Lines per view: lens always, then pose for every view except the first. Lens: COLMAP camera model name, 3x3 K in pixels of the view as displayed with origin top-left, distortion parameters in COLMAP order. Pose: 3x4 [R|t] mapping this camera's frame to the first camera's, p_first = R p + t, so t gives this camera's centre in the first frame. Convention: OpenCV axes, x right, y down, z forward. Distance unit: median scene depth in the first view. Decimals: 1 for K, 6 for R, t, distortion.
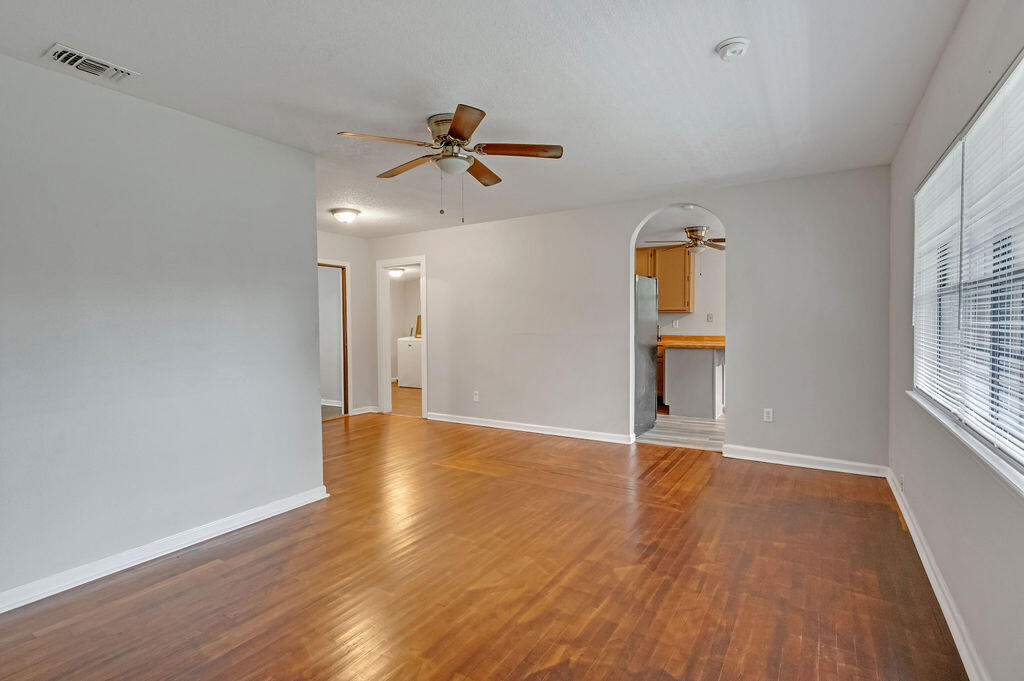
lens RADIAL K [[489.3, 0, 516.1], [0, 489.3, 338.7], [0, 0, 1]] dist [-0.001286, 0.000811]
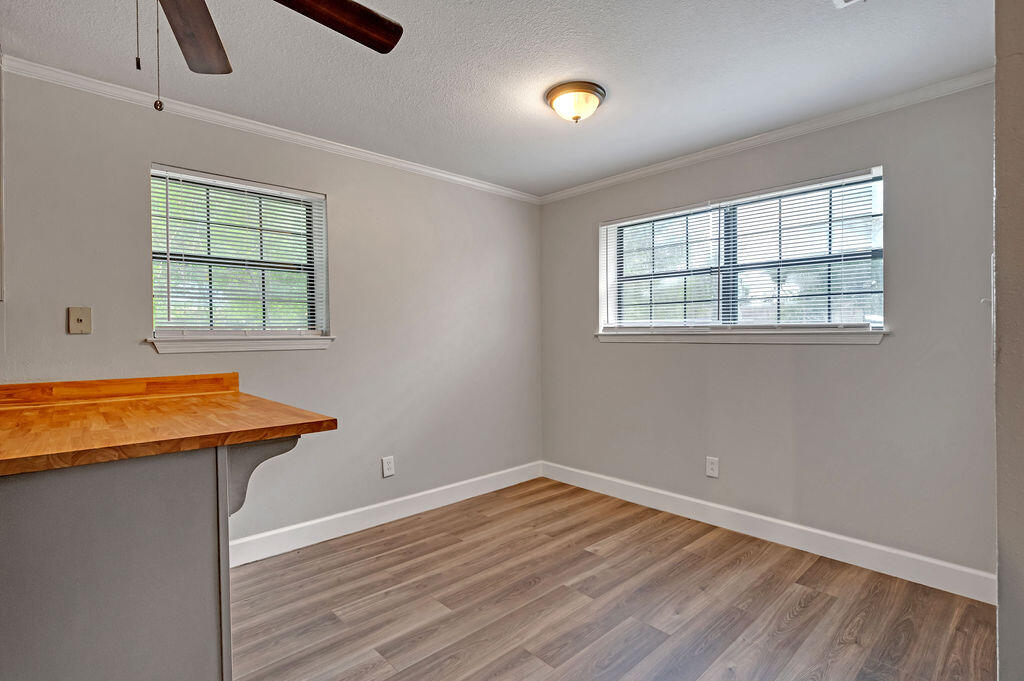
lens RADIAL K [[489.3, 0, 516.1], [0, 489.3, 338.7], [0, 0, 1]] dist [-0.001286, 0.000811]
pose [[0.260058, -0.004272, 0.965584, 0.377153], [0.036407, 0.999323, -0.005384, -0.042607], [-0.964906, 0.036554, 0.260037, 1.397297]]
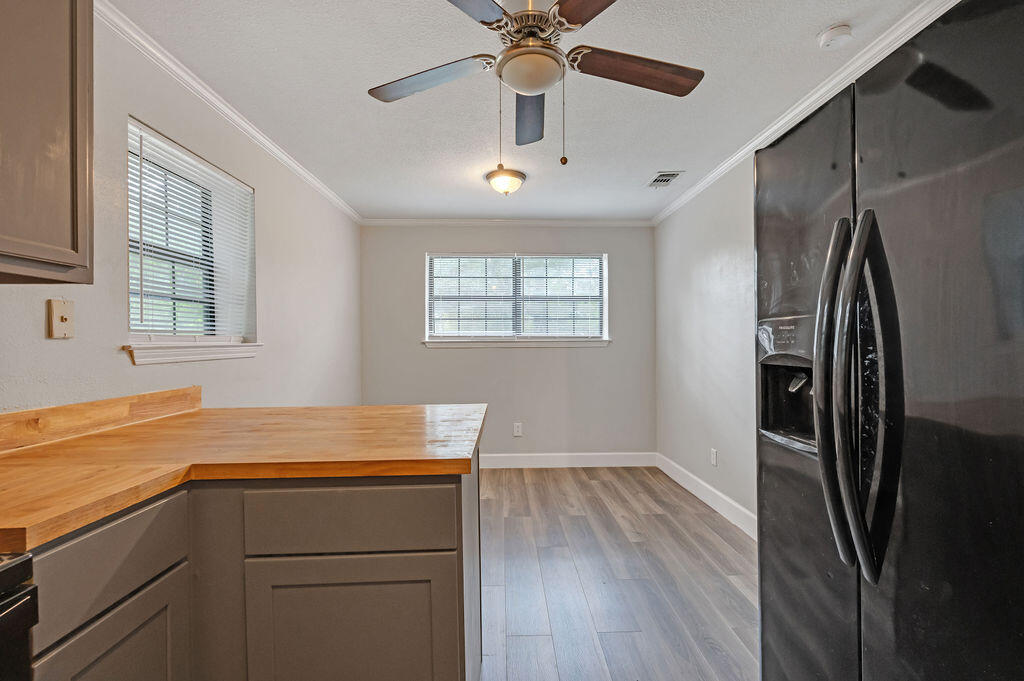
lens RADIAL K [[460.1, 0, 515.6], [0, 460.1, 338.6], [0, 0, 1]] dist [-0.002360, -0.000441]
pose [[-0.548818, 0.012197, 0.835853, 0.275170], [0.035011, 0.999352, 0.008405, -0.061588], [-0.835208, 0.033877, -0.548889, 1.978138]]
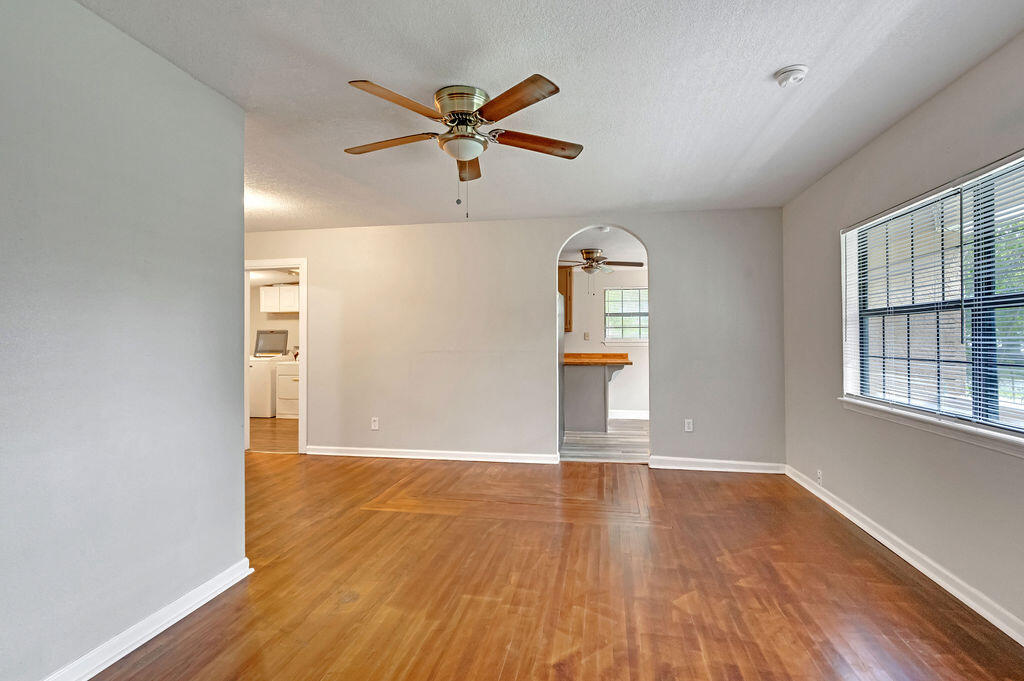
lens RADIAL K [[489.3, 0, 516.1], [0, 489.3, 338.7], [0, 0, 1]] dist [-0.001286, 0.000811]
pose [[0.927176, 0.008828, 0.374522, -0.295712], [0.005954, 0.999249, -0.038292, 0.004386], [-0.374579, 0.037733, 0.926427, 0.162812]]
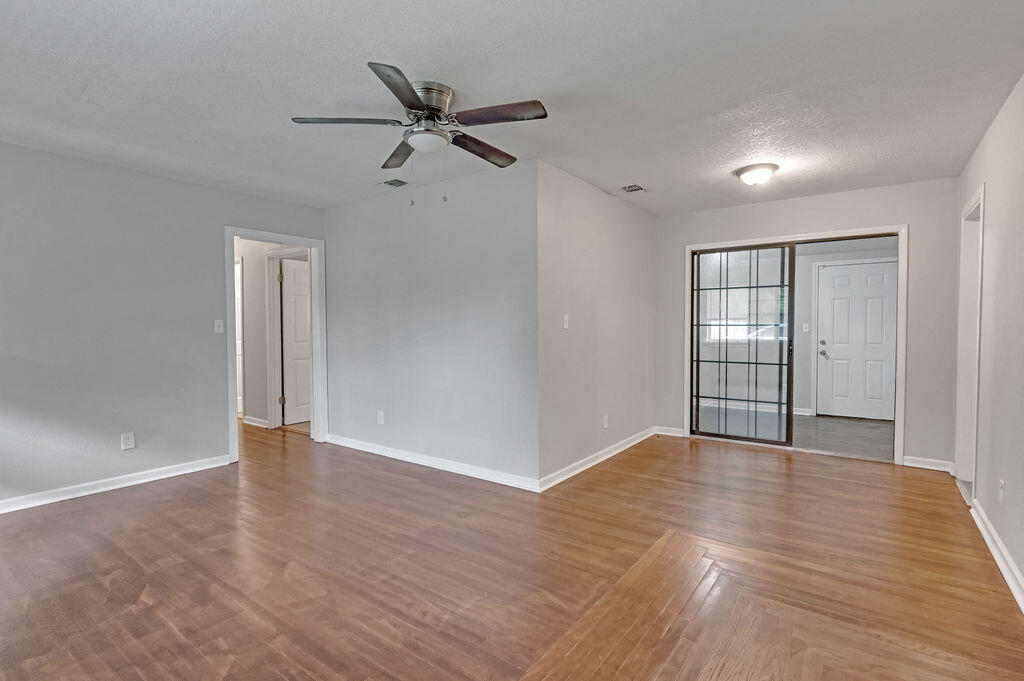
lens RADIAL K [[489.3, 0, 516.1], [0, 489.3, 338.7], [0, 0, 1]] dist [-0.001286, 0.000811]
pose [[-0.067232, 0.038236, -0.997004, 0.617939], [-0.028001, 0.998799, 0.040193, -0.034837], [0.997344, 0.030620, -0.066081, 1.012233]]
